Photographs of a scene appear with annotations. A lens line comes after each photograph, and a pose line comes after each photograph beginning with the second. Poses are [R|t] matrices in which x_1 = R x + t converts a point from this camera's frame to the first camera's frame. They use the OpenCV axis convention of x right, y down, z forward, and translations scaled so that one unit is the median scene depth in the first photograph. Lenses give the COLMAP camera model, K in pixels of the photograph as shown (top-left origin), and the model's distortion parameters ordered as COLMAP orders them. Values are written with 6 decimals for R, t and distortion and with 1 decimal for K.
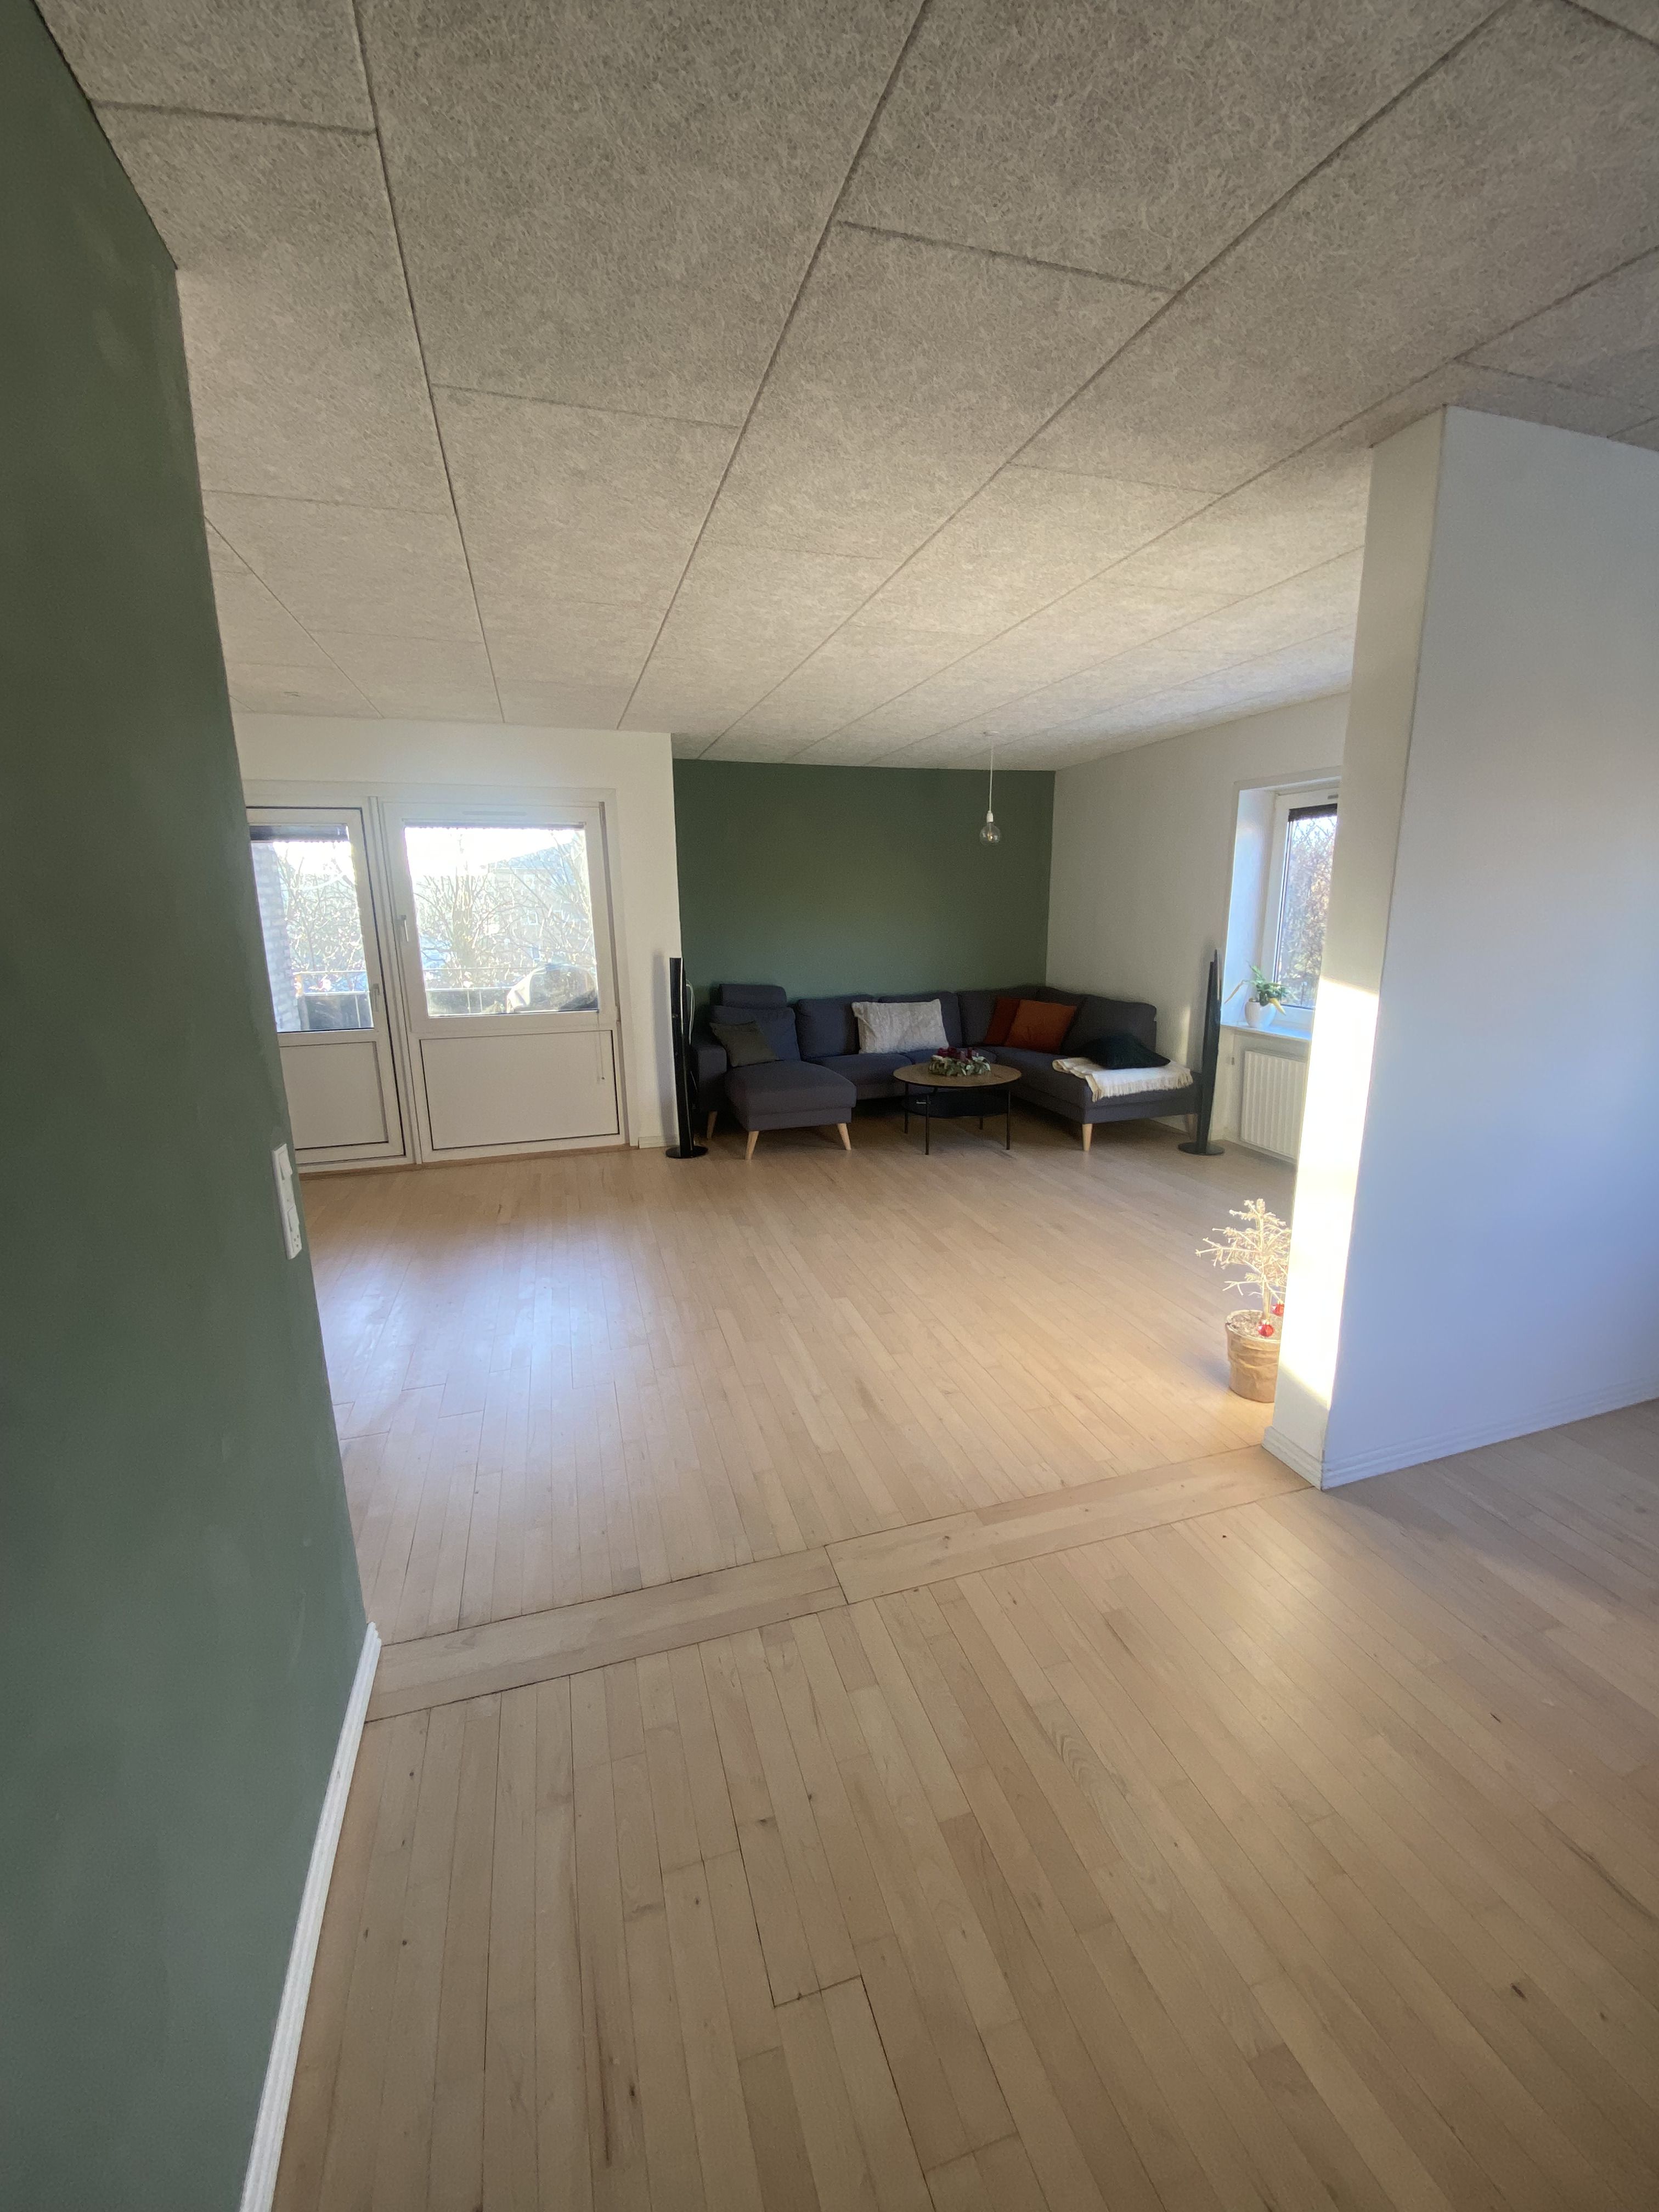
lens RADIAL K [[906.9, 0, 833.8], [0, 906.9, 1112.4], [0, 0, 1]] dist [0.002064, -0.012838]
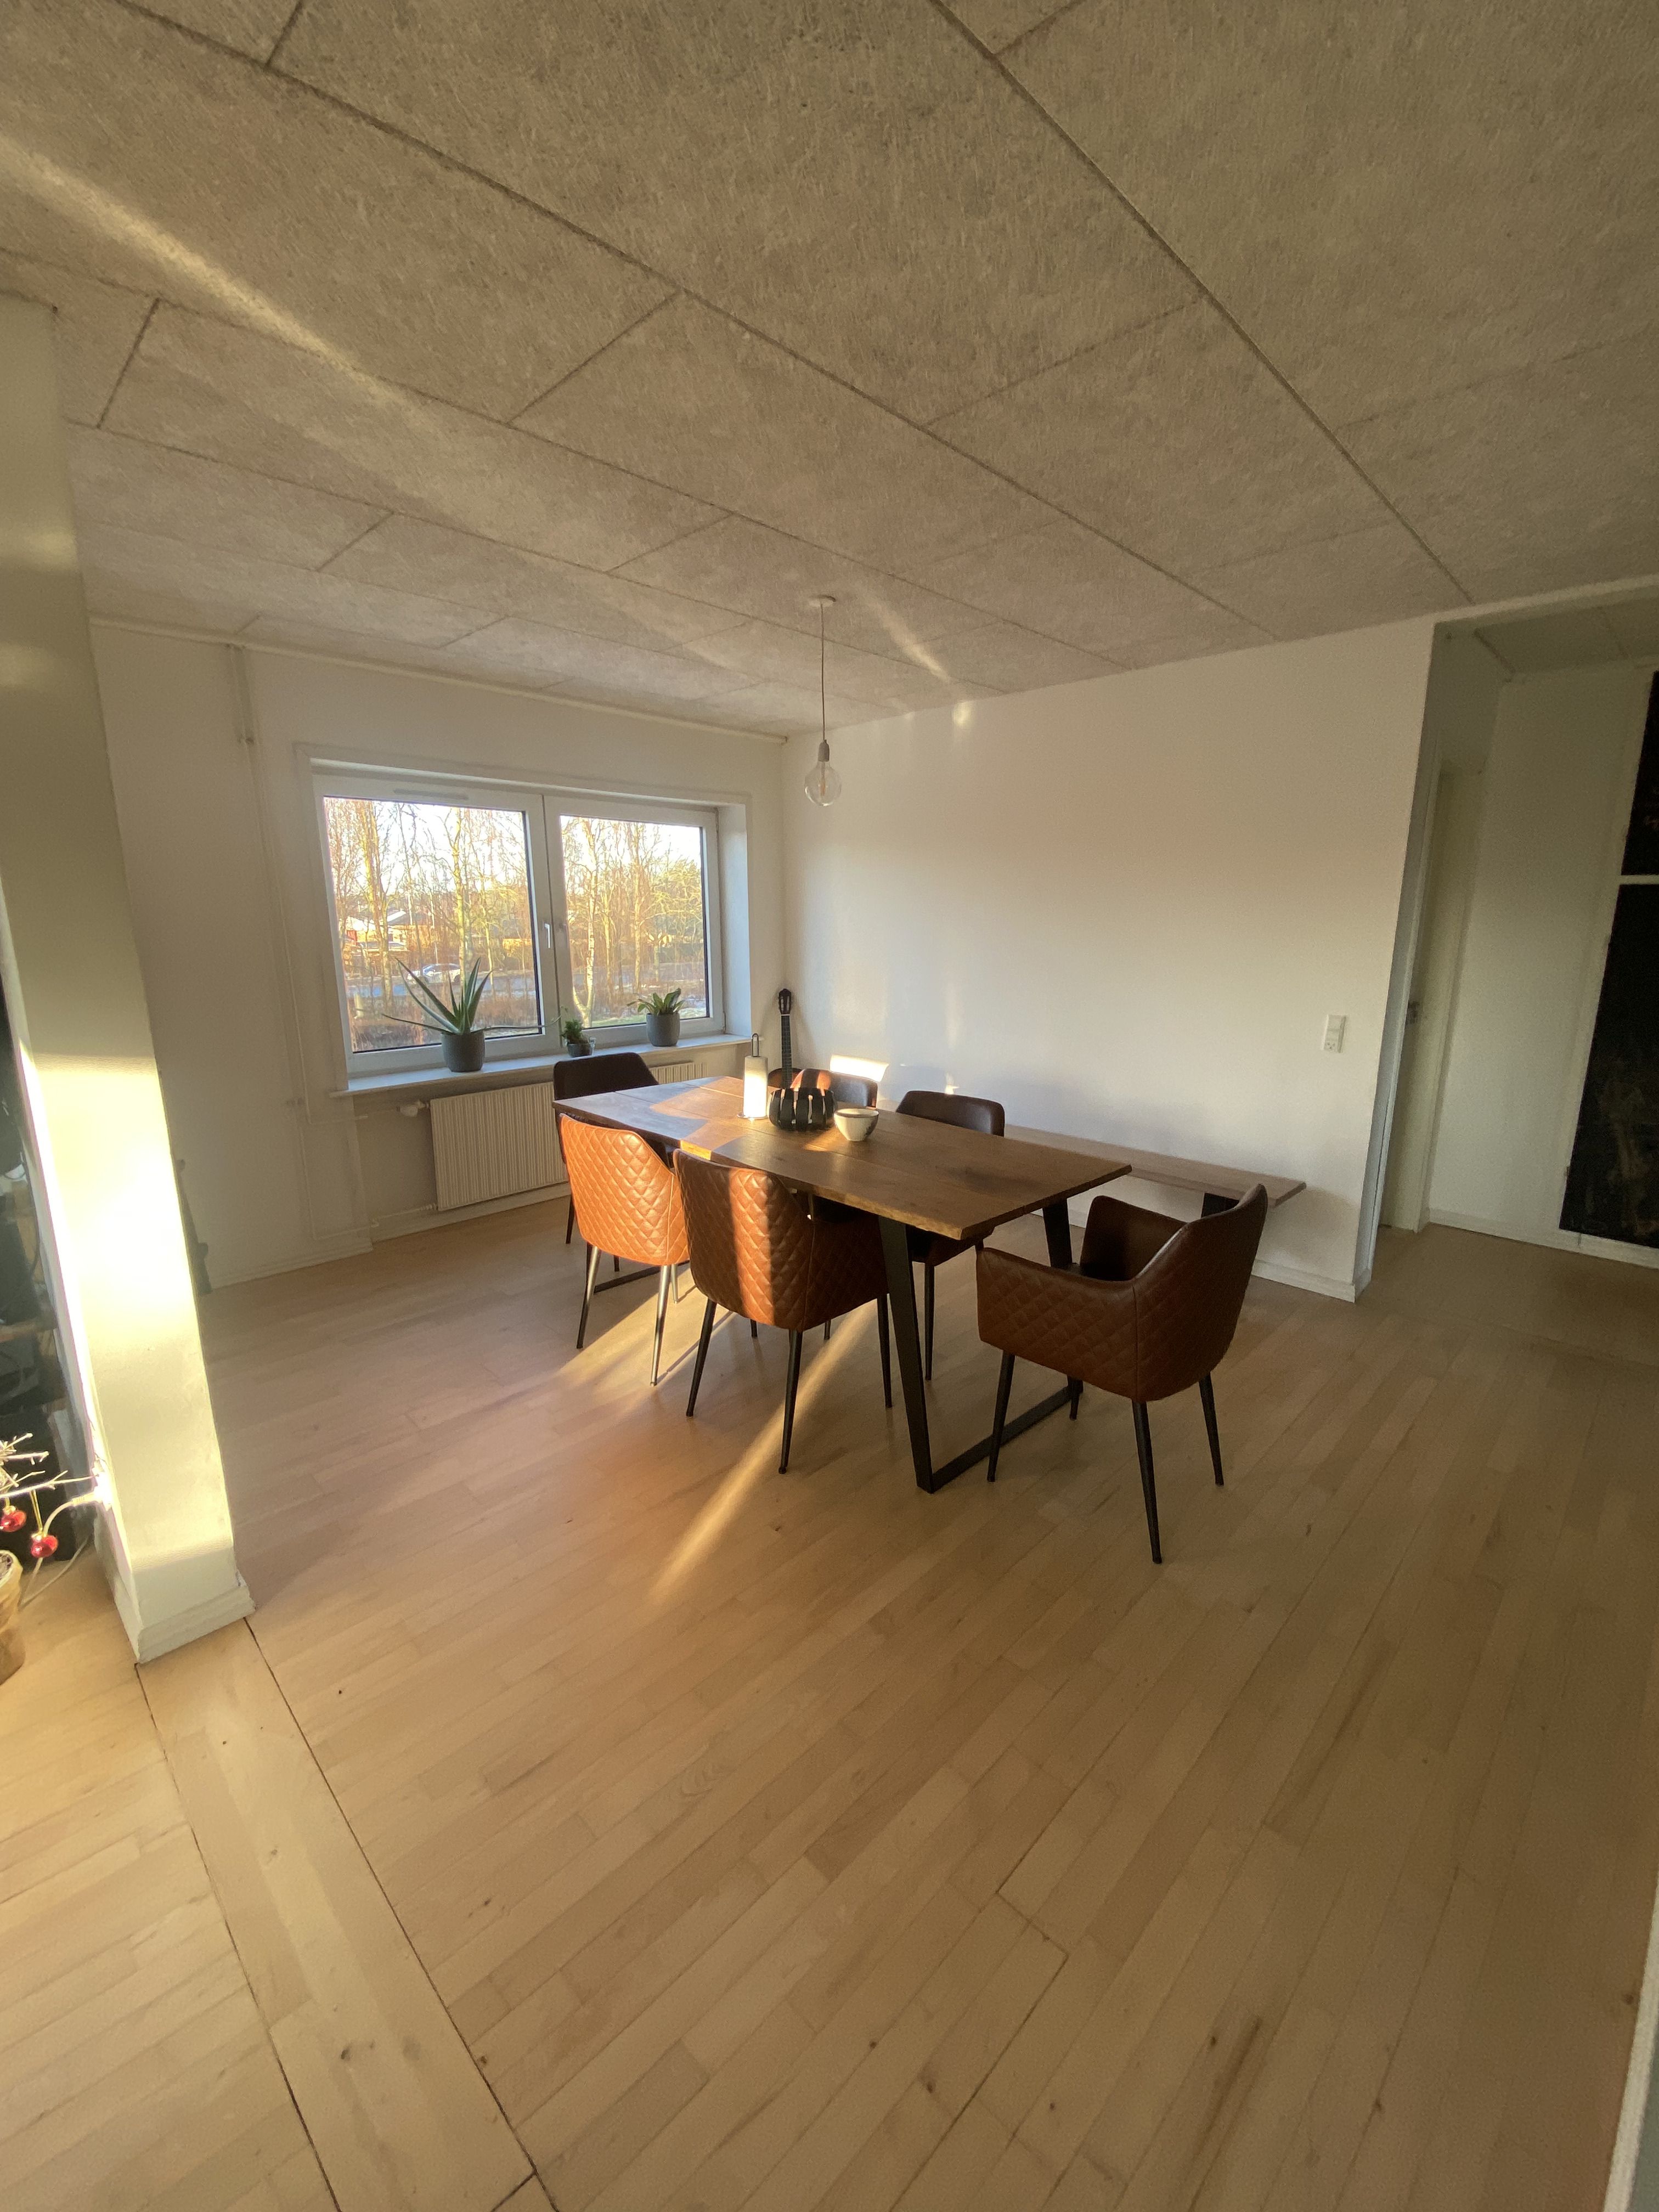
lens RADIAL K [[906.9, 0, 833.8], [0, 906.9, 1112.4], [0, 0, 1]] dist [0.002064, -0.012838]
pose [[-0.478303, -0.179598, 0.859634, -0.164402], [0.206121, 0.928562, 0.308686, -0.074254], [-0.853663, 0.324834, -0.407115, 0.333922]]
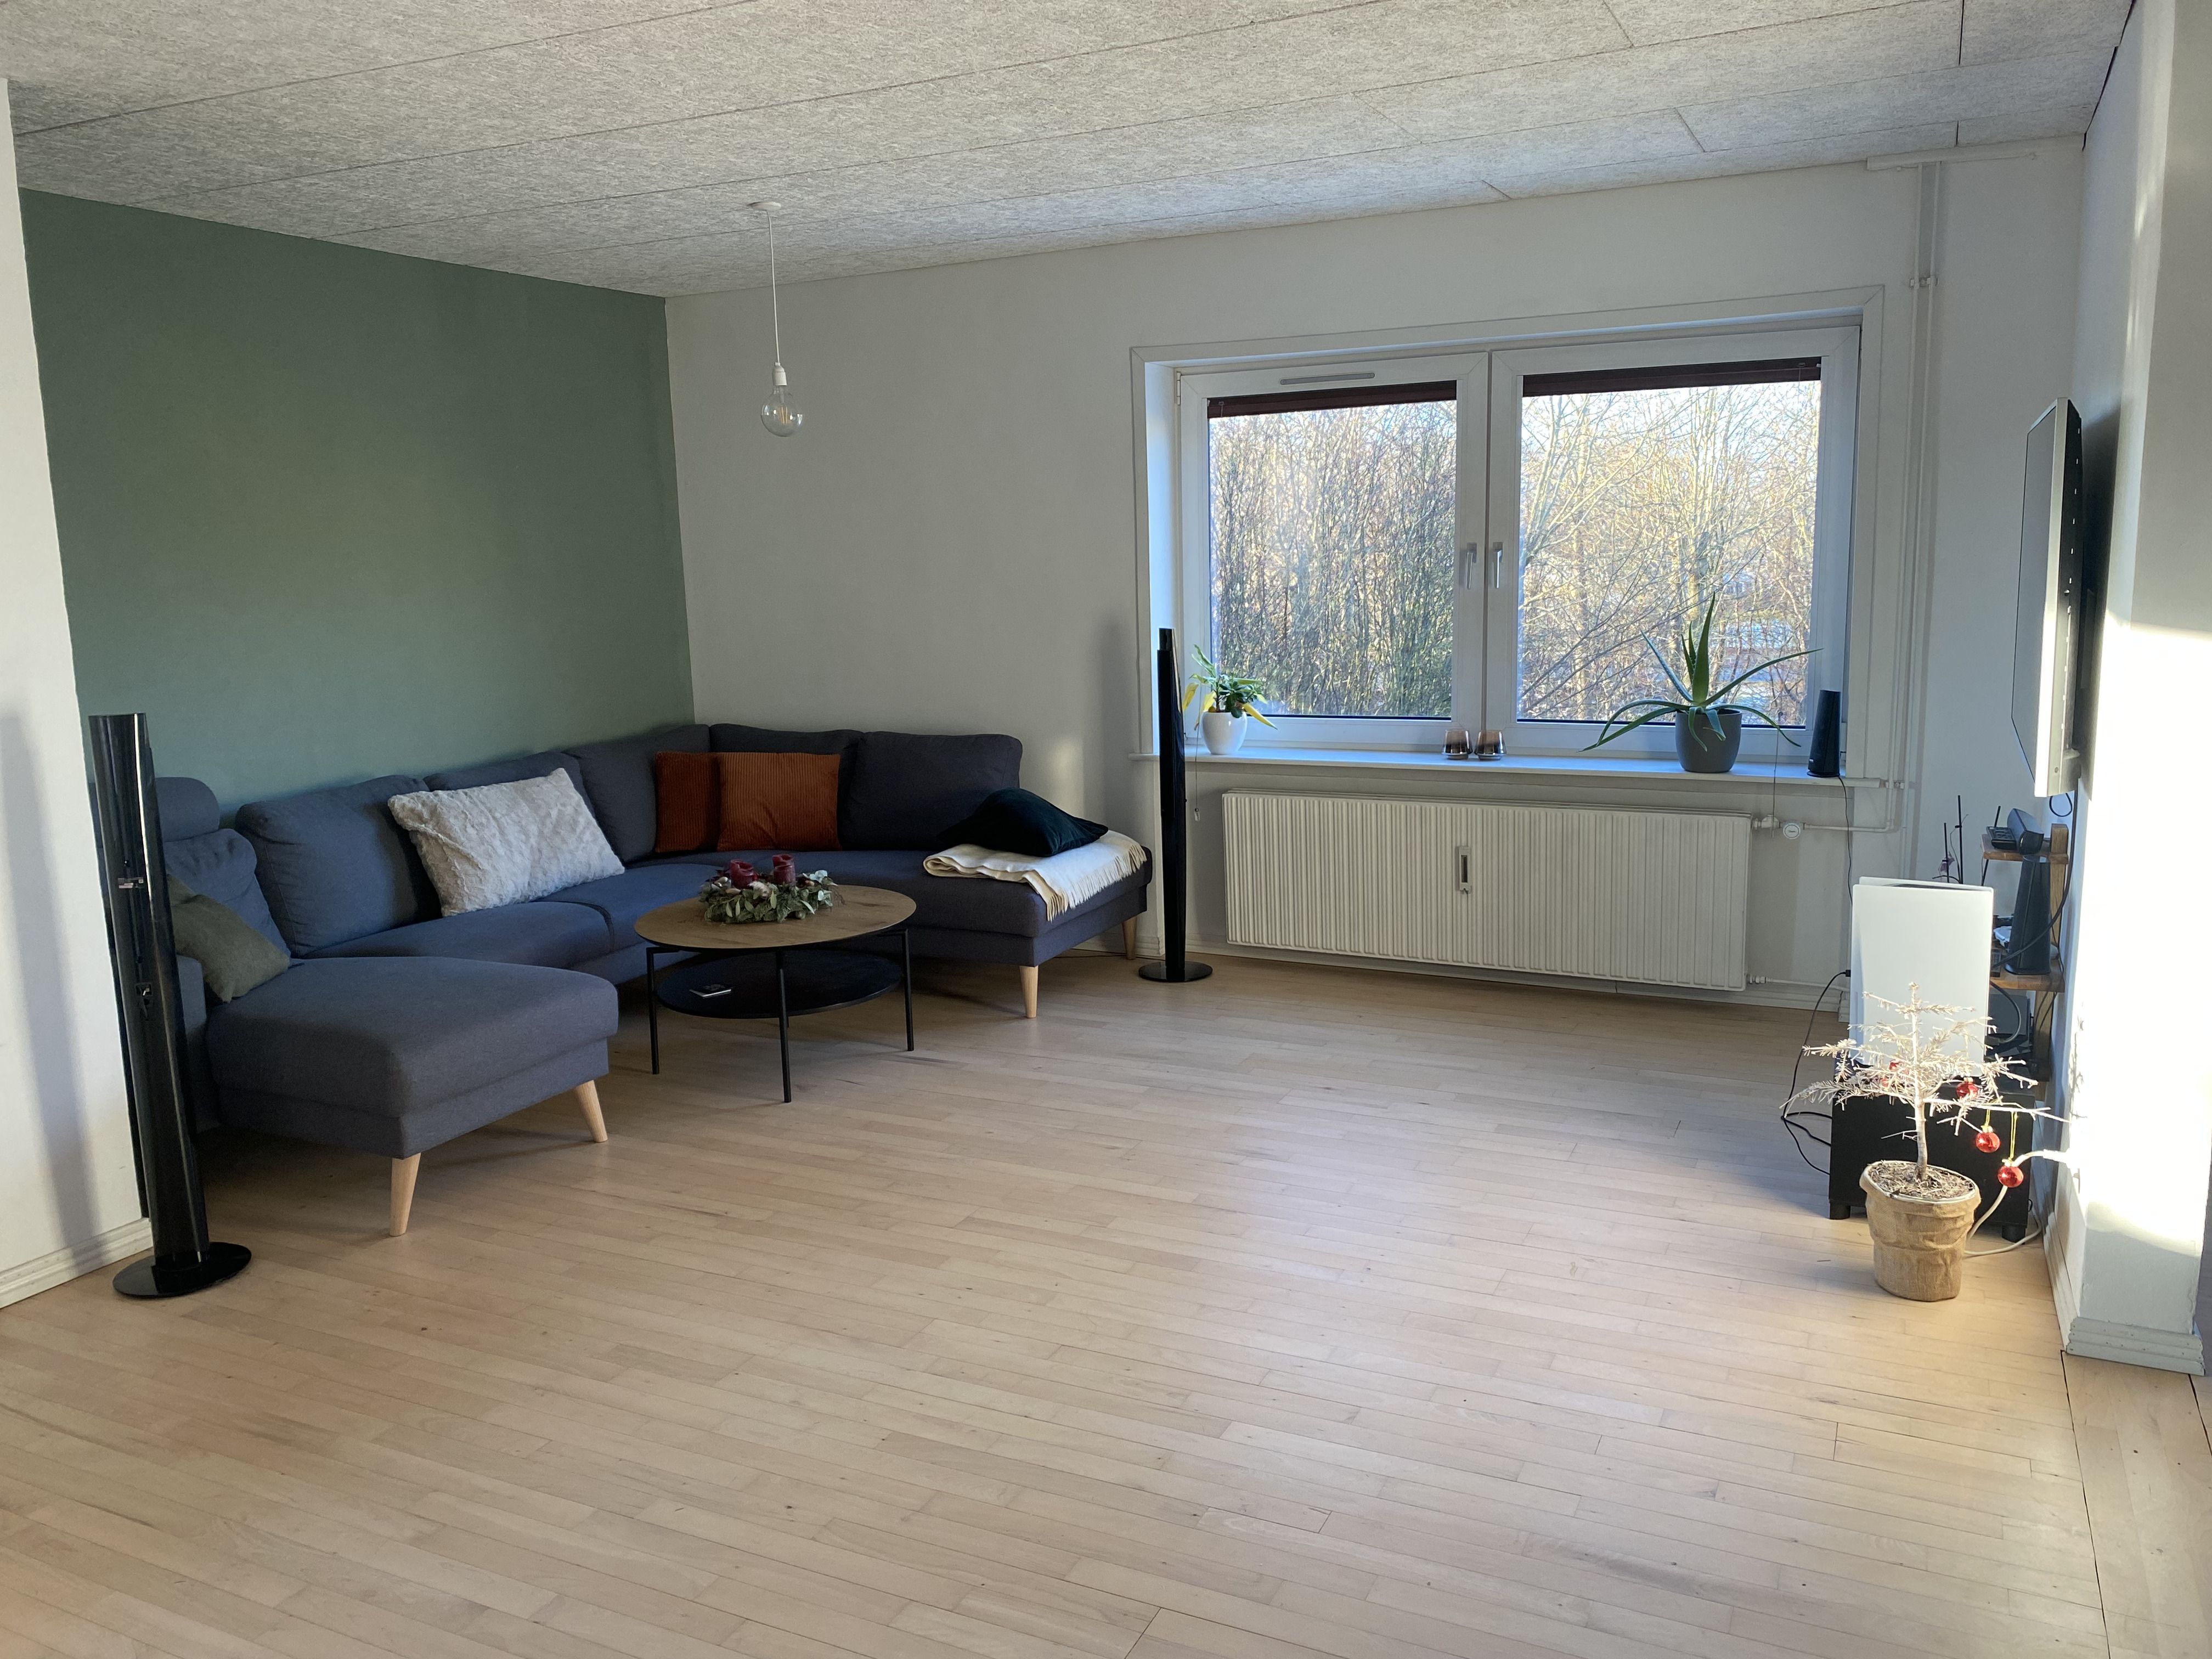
lens RADIAL K [[1666.7, 0, 1204.4], [0, 1666.7, 793.1], [0, 0, 1]] dist [-0.004943, -0.006484]
pose [[0.654097, -0.112743, 0.747961, -0.387970], [0.181993, 0.983239, -0.010947, -0.061087], [-0.734191, 0.143284, 0.663652, 0.297935]]
